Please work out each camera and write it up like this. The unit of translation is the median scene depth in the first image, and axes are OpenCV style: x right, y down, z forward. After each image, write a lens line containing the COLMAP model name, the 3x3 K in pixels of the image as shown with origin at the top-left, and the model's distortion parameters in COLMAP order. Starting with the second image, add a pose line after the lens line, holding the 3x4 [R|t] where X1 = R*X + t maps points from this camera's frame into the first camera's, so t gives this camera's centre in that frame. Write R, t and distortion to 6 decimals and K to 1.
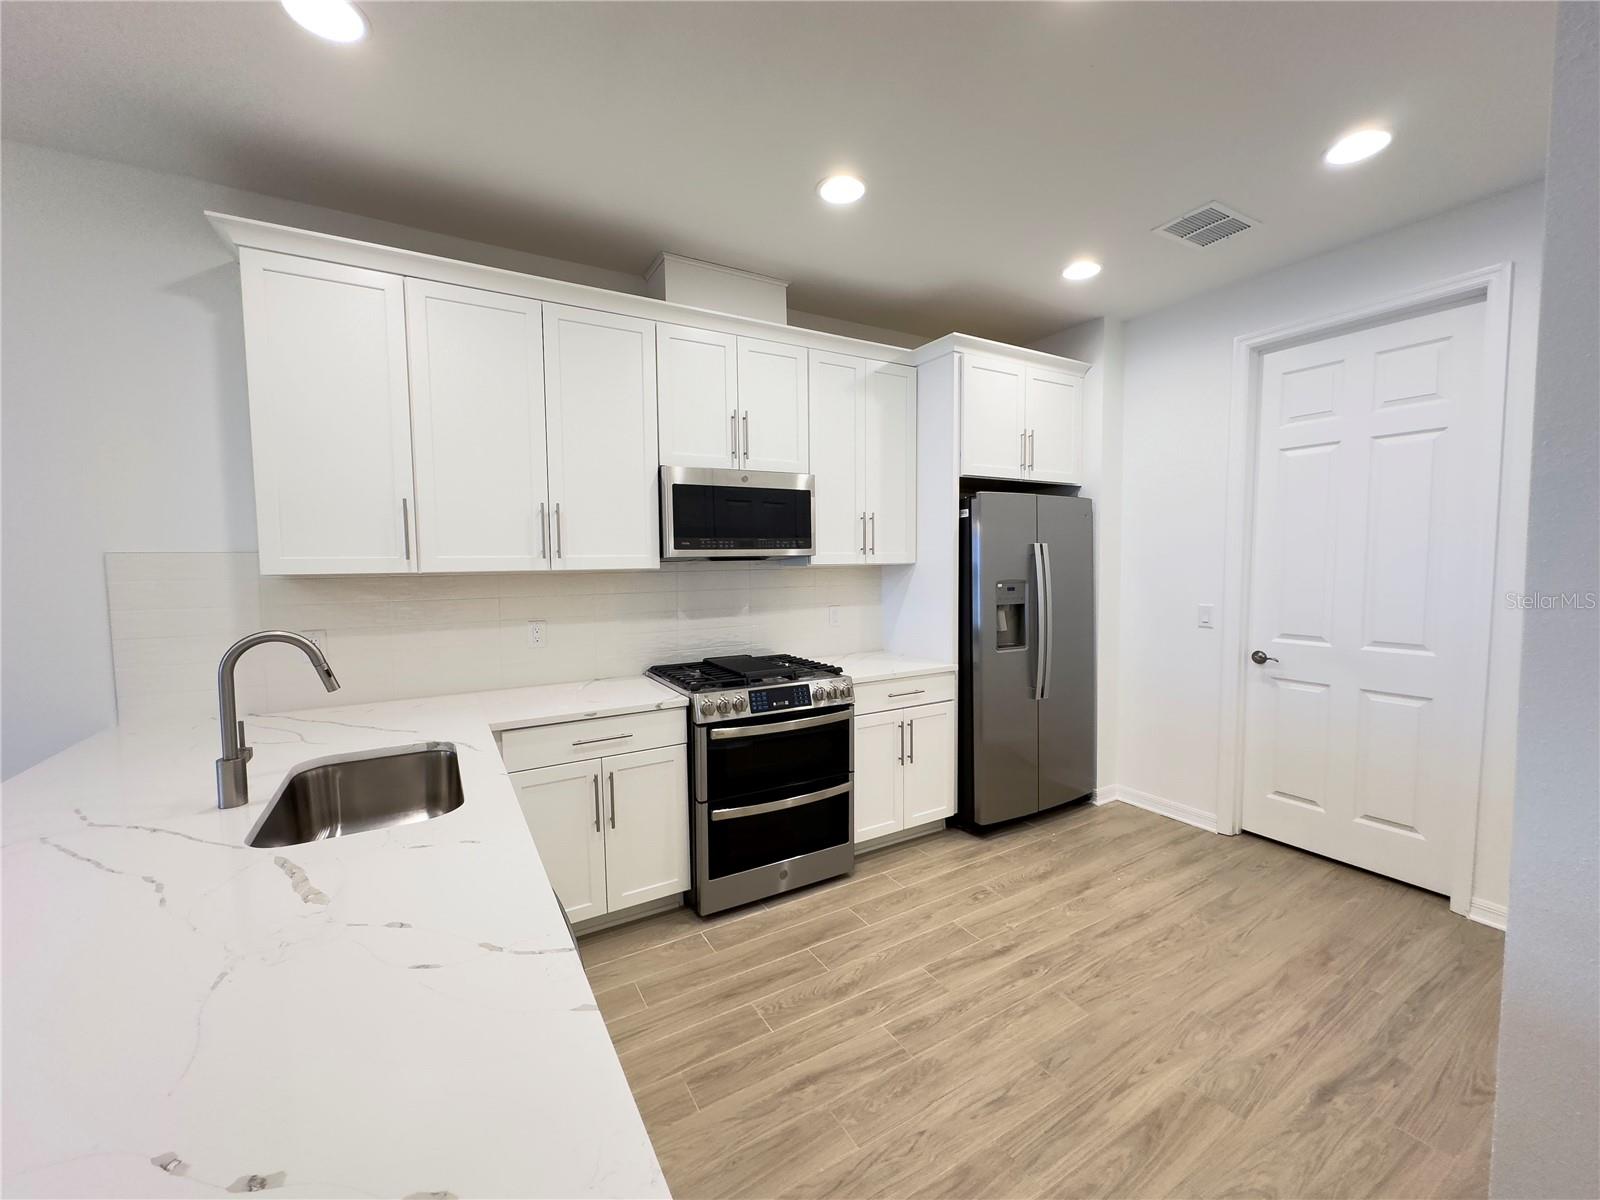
lens RADIAL K [[639.0, 0, 799.3], [0, 639.0, 599.3], [0, 0, 1]] dist [0.000696, 0.000146]
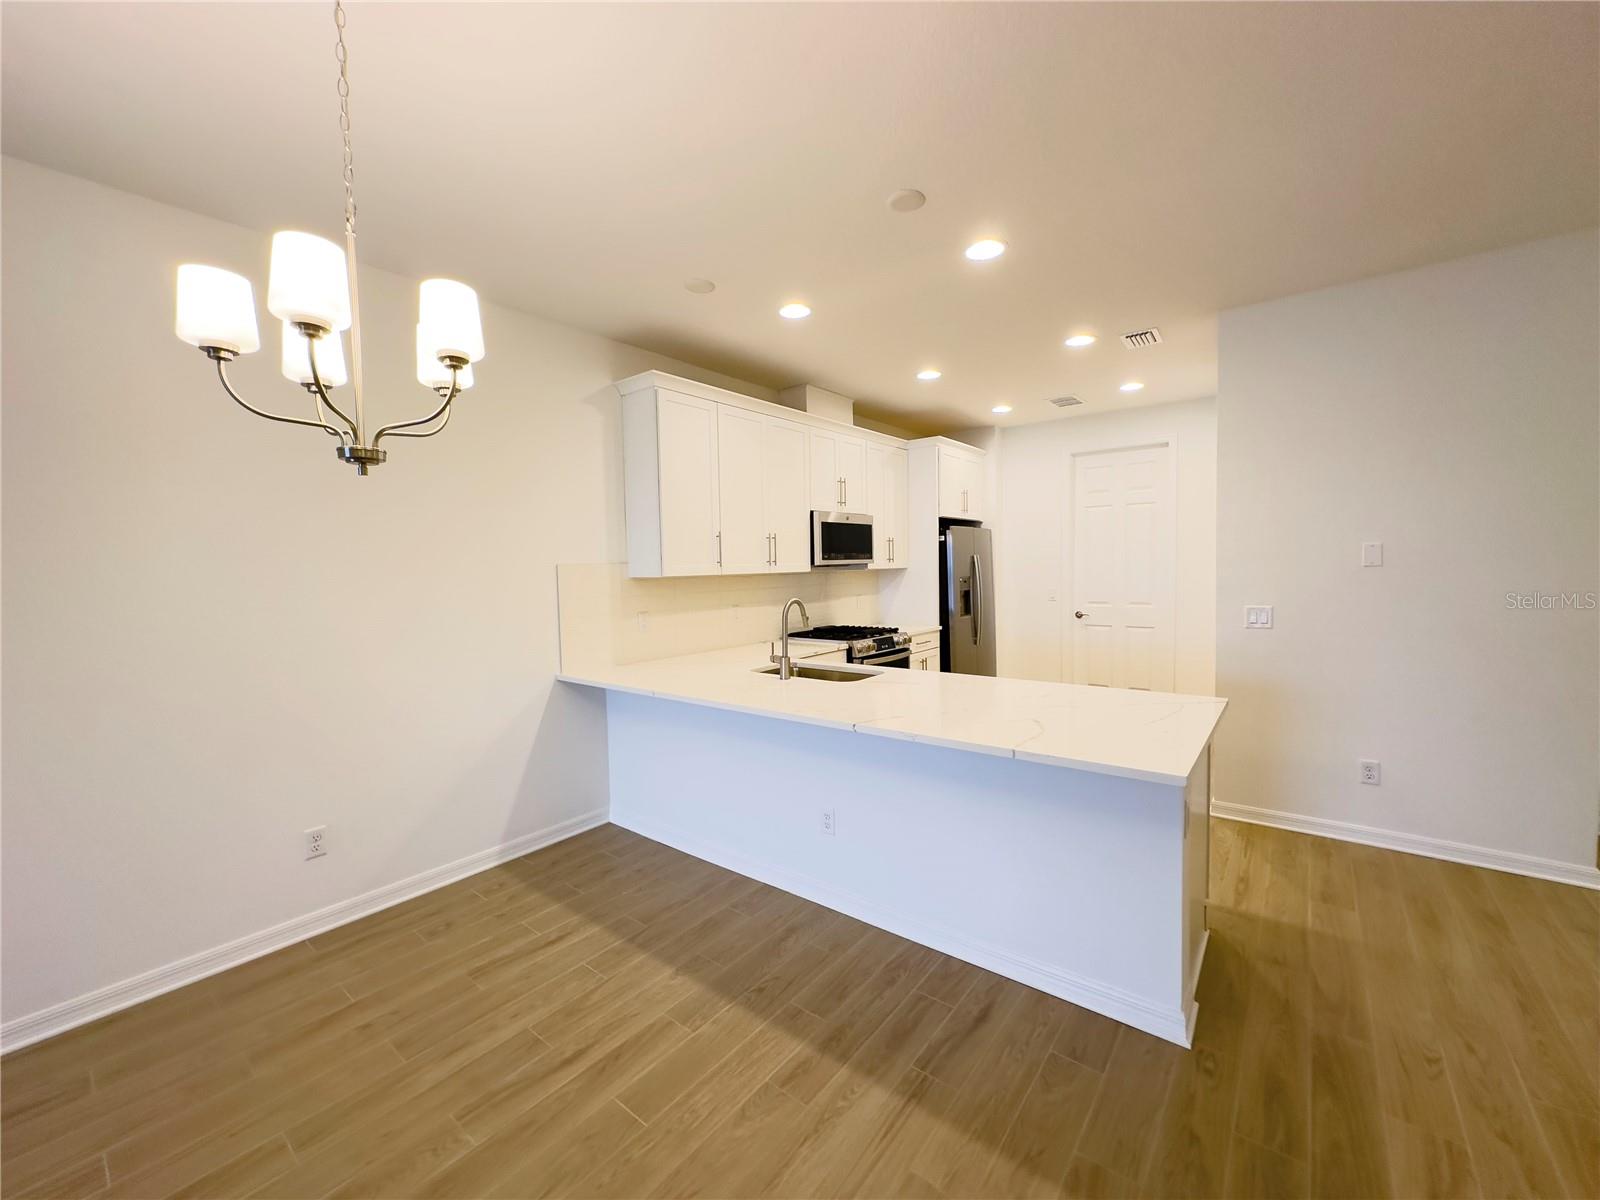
lens RADIAL K [[639.0, 0, 799.7], [0, 639.0, 600.4], [0, 0, 1]] dist [0.000696, 0.000146]
pose [[0.932398, -0.029035, 0.360265, -0.832939], [0.034775, 0.999350, -0.009461, 0.041064], [-0.359756, 0.021350, 0.932802, -0.536726]]
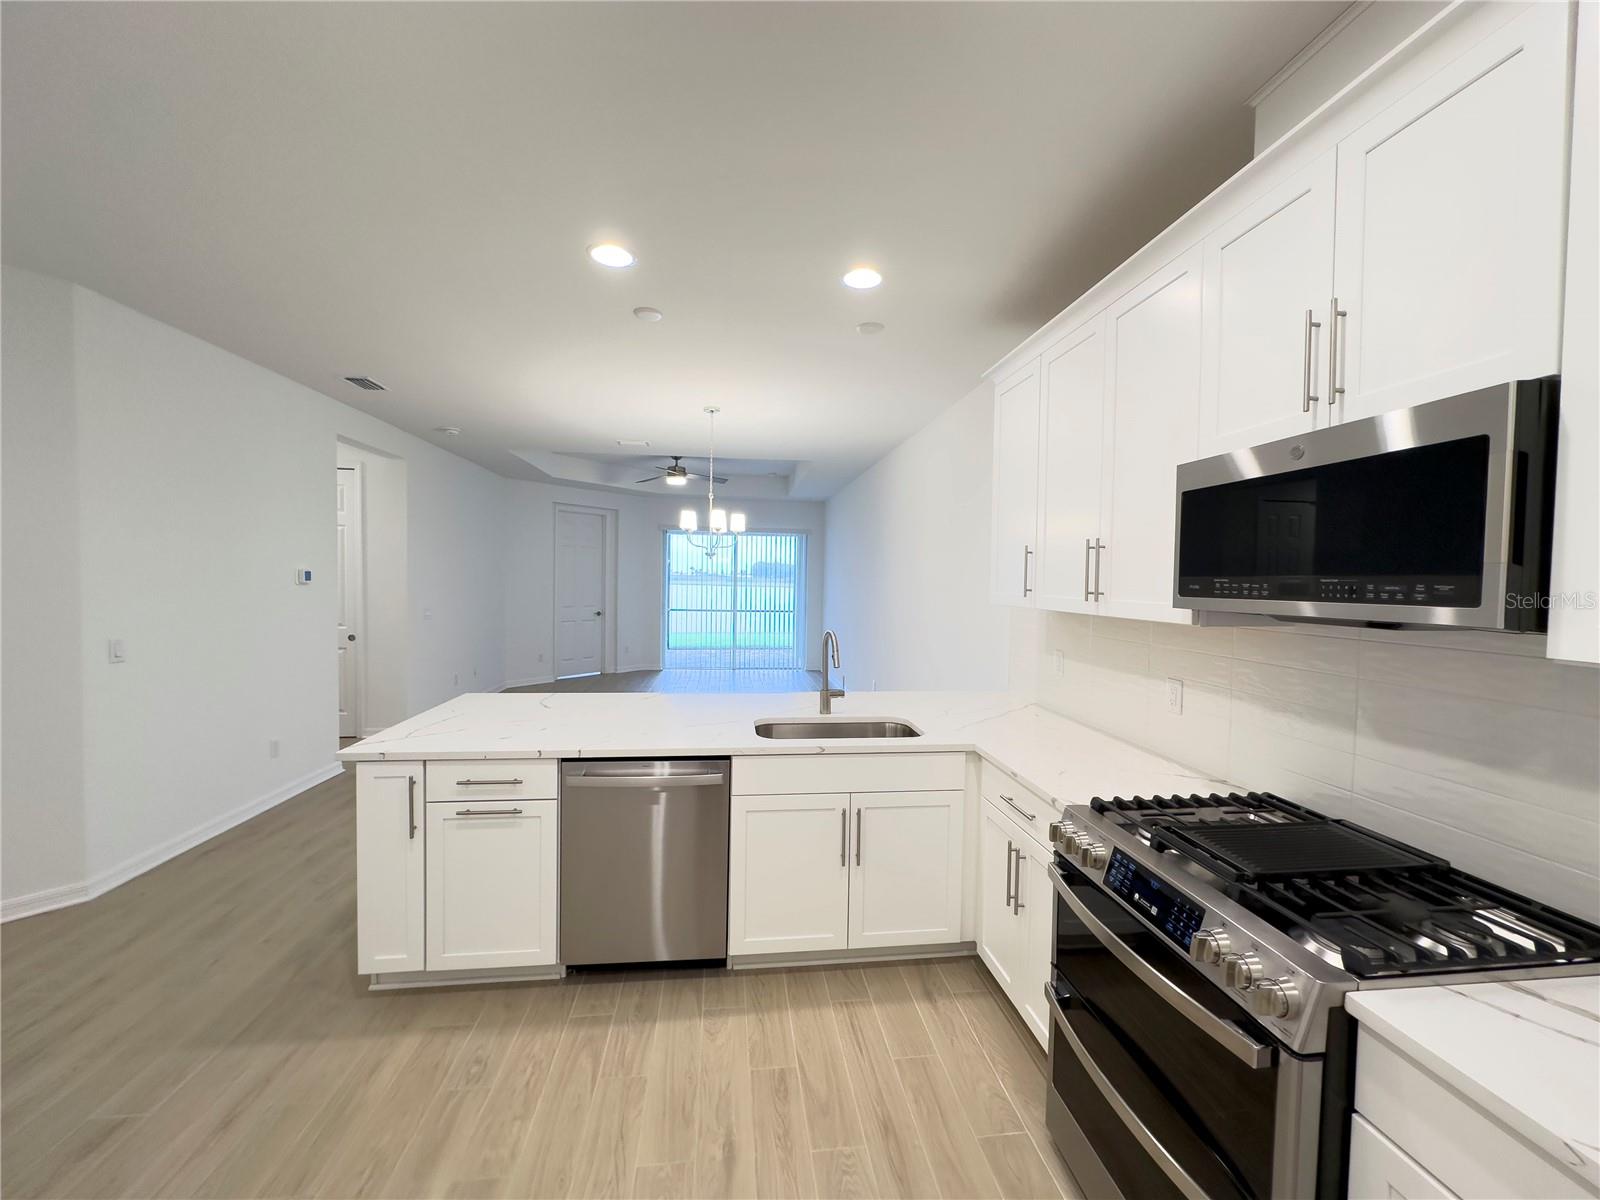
lens RADIAL K [[639.0, 0, 797.0], [0, 639.0, 600.0], [0, 0, 1]] dist [0.000696, 0.000146]
pose [[-0.400222, 0.036923, -0.915674, 0.509887], [-0.072547, 0.994776, 0.071821, -0.088675], [0.913542, 0.095174, -0.395453, 0.874762]]
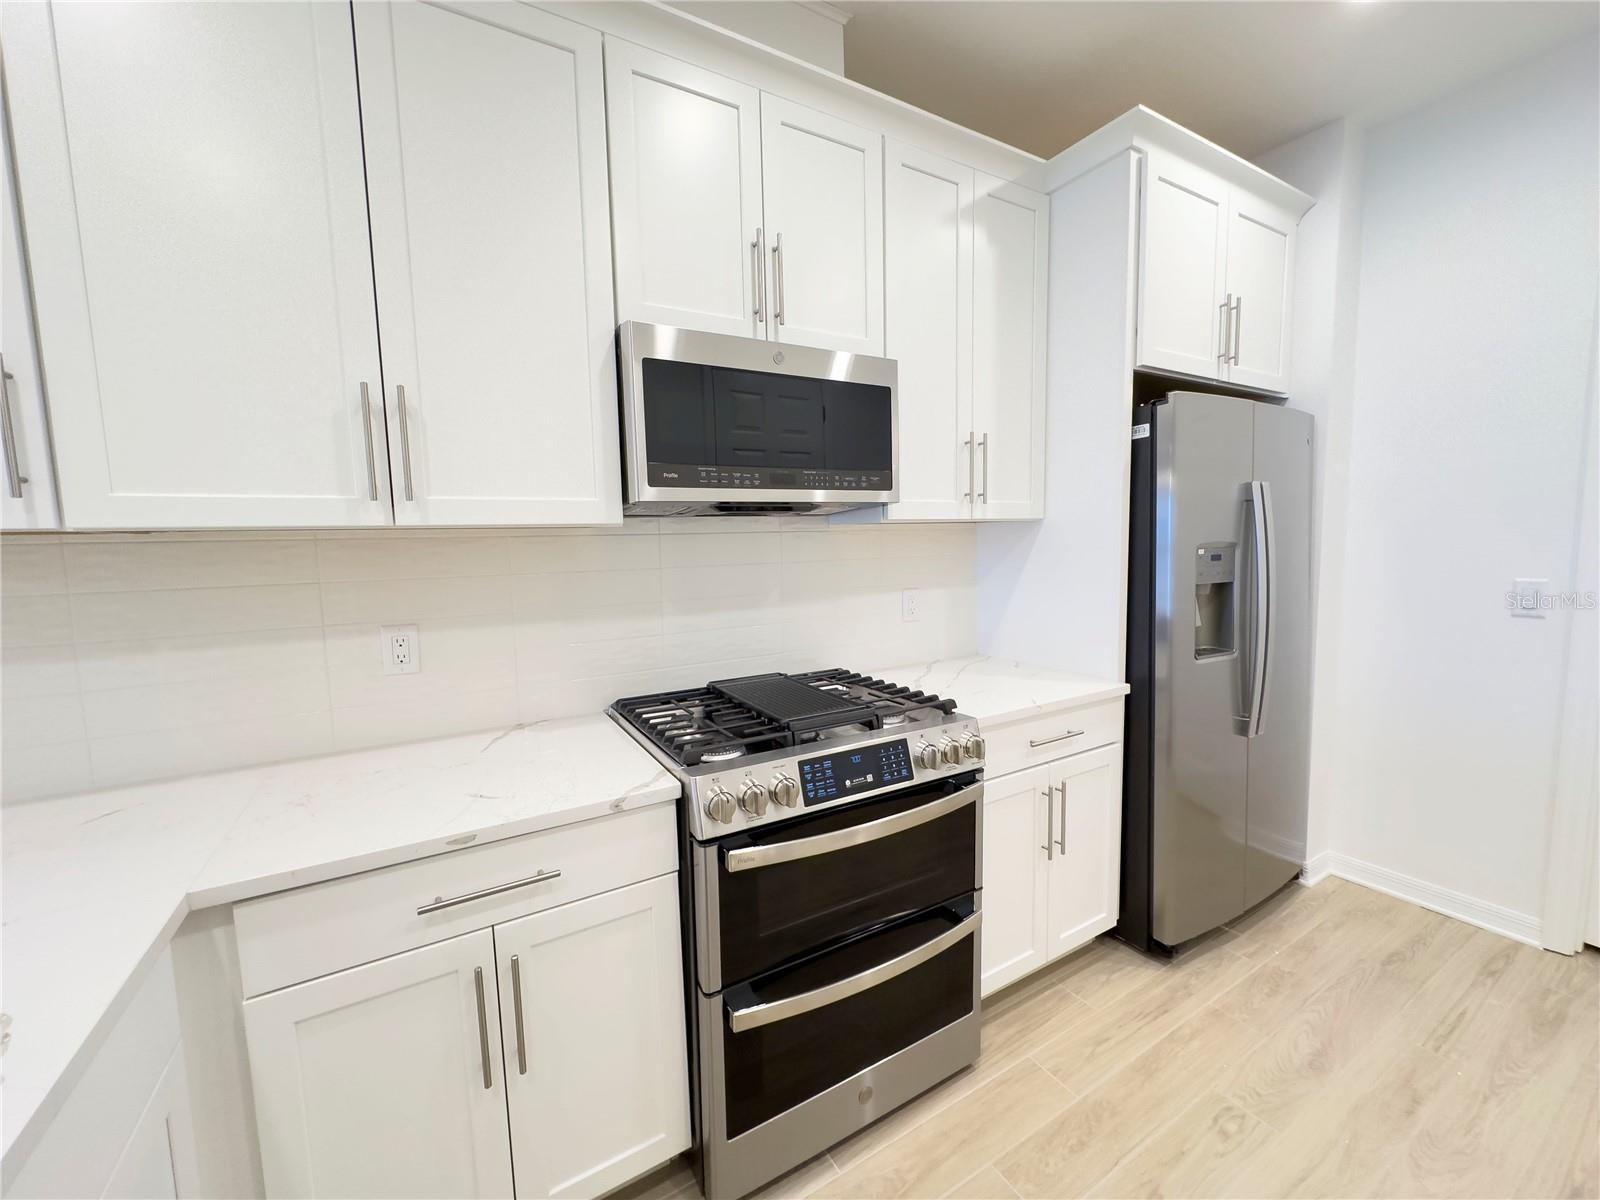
lens RADIAL K [[639.0, 0, 801.1], [0, 639.0, 599.1], [0, 0, 1]] dist [0.000696, 0.000146]
pose [[0.999918, -0.012579, 0.002374, -0.071308], [0.012503, 0.999474, 0.029936, -0.000095], [-0.002750, -0.029904, 0.999549, 0.460074]]
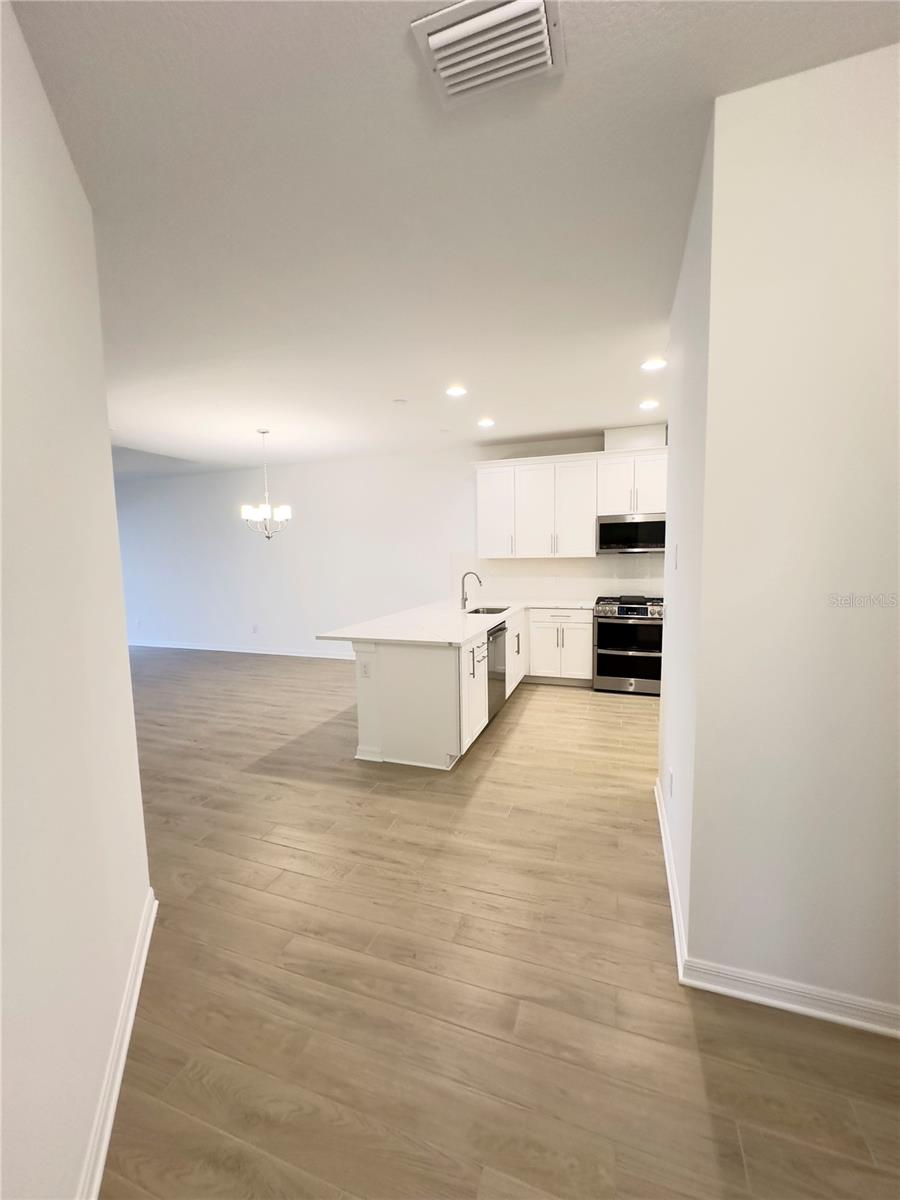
lens RADIAL K [[479.2, 0, 454.6], [0, 479.2, 599.7], [0, 0, 1]] dist [0.000696, 0.000146]
pose [[0.646888, 0.074655, -0.758922, 0.860577], [-0.038061, 0.997117, 0.065644, 0.017404], [0.761634, -0.013579, 0.647865, -0.650818]]
